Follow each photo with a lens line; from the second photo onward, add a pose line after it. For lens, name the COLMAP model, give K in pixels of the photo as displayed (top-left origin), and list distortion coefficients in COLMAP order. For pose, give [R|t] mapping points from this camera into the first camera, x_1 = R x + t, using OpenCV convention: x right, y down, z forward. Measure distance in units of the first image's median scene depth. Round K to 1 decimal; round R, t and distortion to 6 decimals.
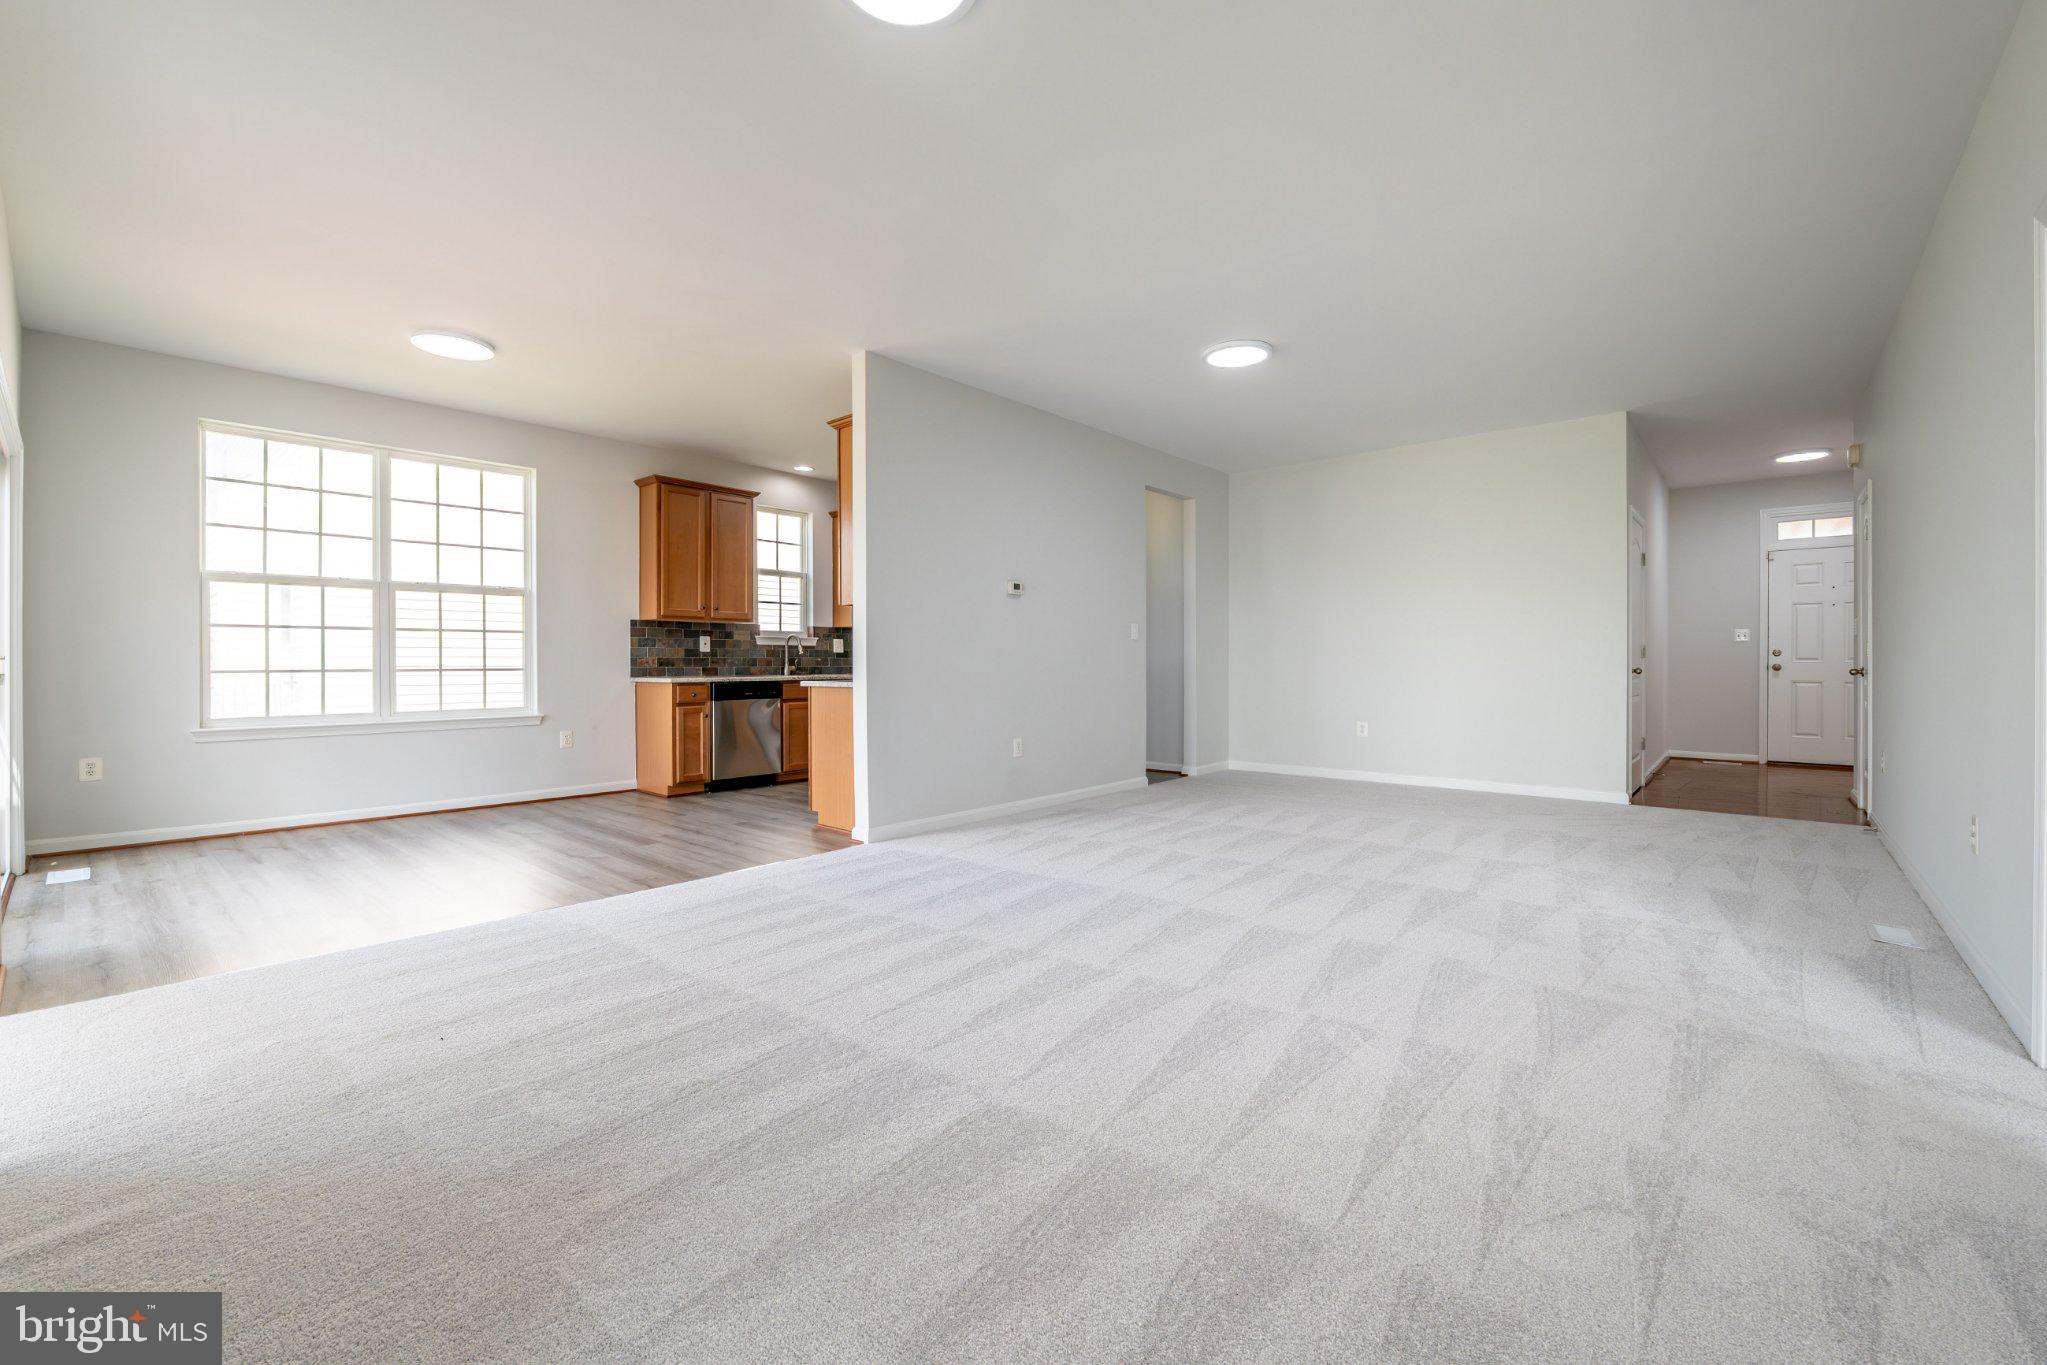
lens RADIAL K [[833.2, 0, 974.7], [0, 833.2, 689.2], [0, 0, 1]] dist [0.001046, 0.000286]
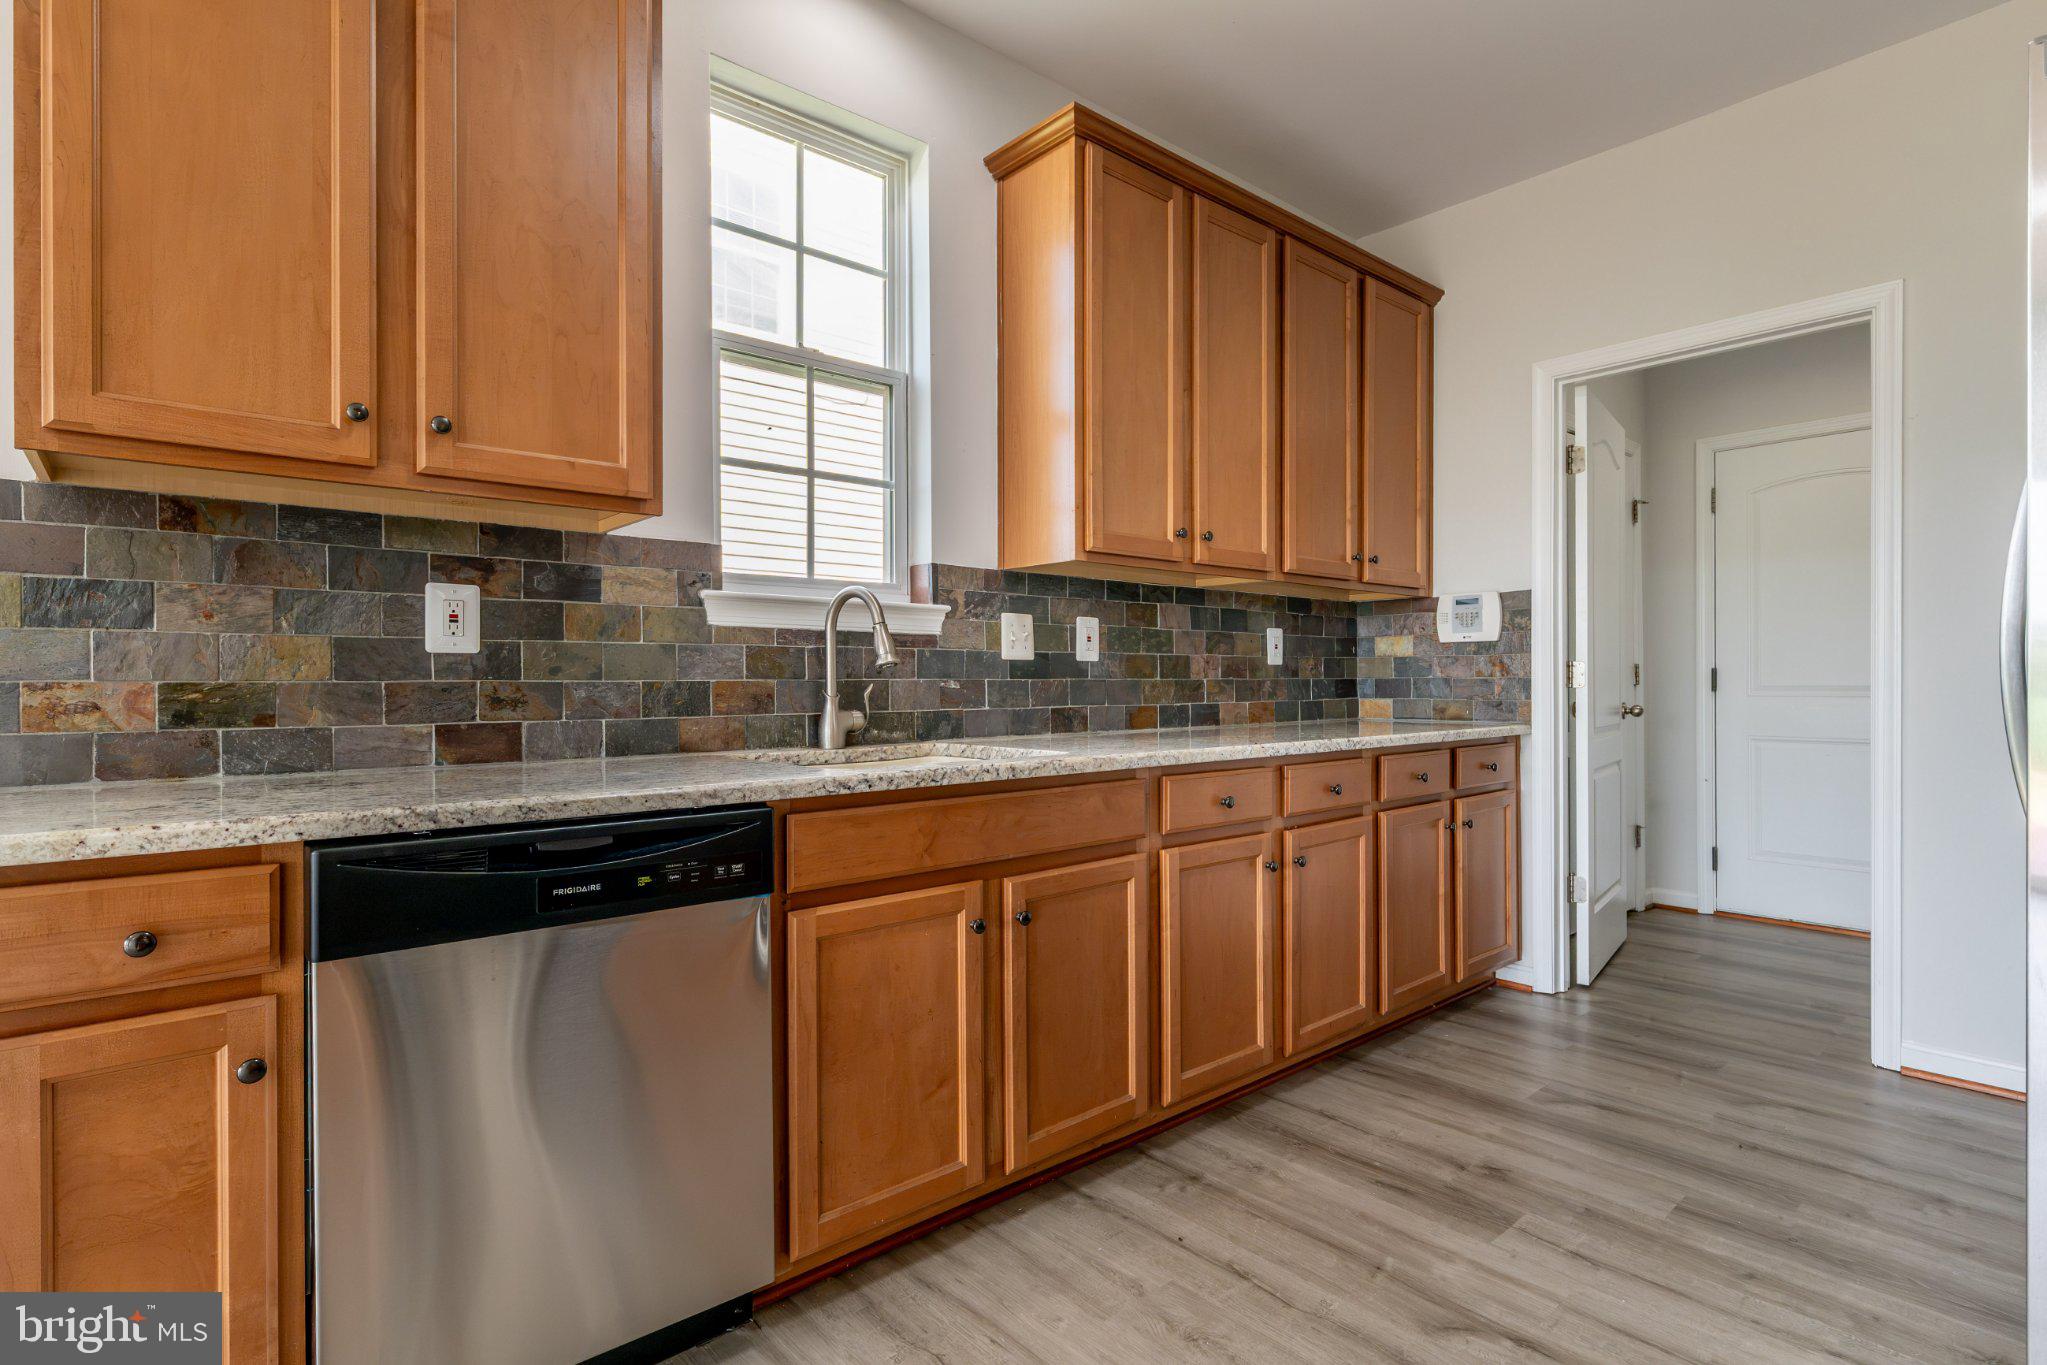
lens RADIAL K [[981.3, 0, 985.9], [0, 981.3, 700.5], [0, 0, 1]] dist [-0.000098, -0.000094]
pose [[0.993357, -0.000757, -0.115069, -0.150595], [-0.000784, 0.999911, -0.013342, -0.028771], [0.115069, 0.013344, 0.993268, 0.740873]]
